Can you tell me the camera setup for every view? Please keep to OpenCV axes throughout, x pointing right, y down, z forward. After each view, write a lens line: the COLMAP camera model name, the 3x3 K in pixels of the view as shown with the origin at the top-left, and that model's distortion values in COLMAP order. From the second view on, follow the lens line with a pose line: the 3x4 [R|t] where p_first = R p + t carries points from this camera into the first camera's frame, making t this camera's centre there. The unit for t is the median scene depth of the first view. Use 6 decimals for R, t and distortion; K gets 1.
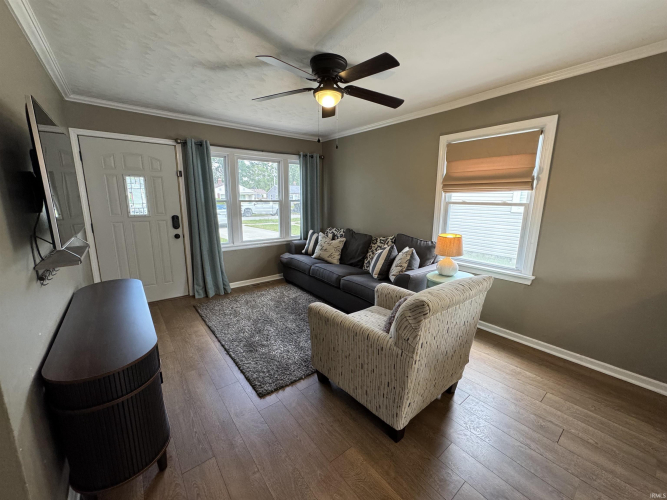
lens RADIAL K [[266.2, 0, 332.9], [0, 266.2, 250.3], [0, 0, 1]] dist [-0.007889, 0.000582]
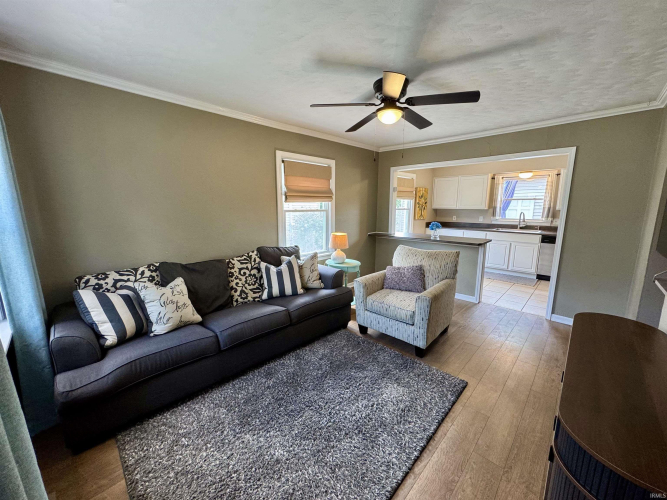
lens RADIAL K [[266.2, 0, 333.5], [0, 266.2, 249.5], [0, 0, 1]] dist [-0.007889, 0.000582]
pose [[-0.136185, -0.168352, 0.976274, -0.737575], [0.191915, 0.962305, 0.192714, -0.199676], [-0.971917, 0.213606, -0.098743, 0.945694]]
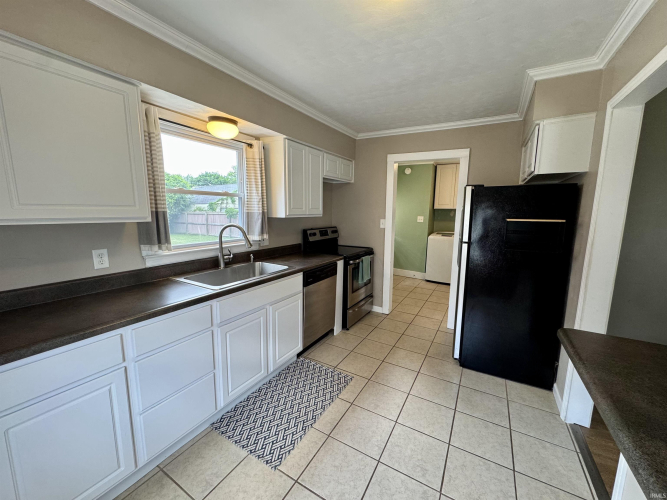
lens RADIAL K [[266.2, 0, 332.6], [0, 266.2, 250.9], [0, 0, 1]] dist [-0.007889, 0.000582]
pose [[-0.935065, 0.034480, -0.352796, 0.882406], [-0.085112, 0.944305, 0.317875, -0.042879], [0.344108, 0.327260, -0.880051, 0.225724]]
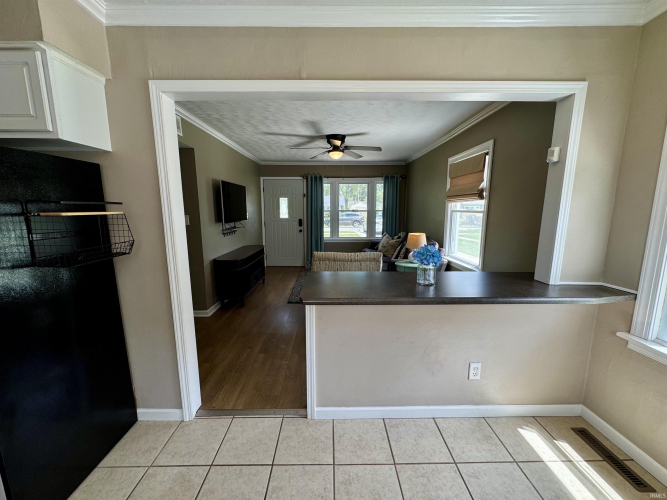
lens RADIAL K [[266.2, 0, 333.4], [0, 266.2, 250.1], [0, 0, 1]] dist [-0.007889, 0.000582]
pose [[0.788706, 0.085654, -0.608774, 0.760062], [-0.111374, 0.993769, -0.004470, 0.066454], [0.604598, 0.071327, 0.793331, -0.288992]]
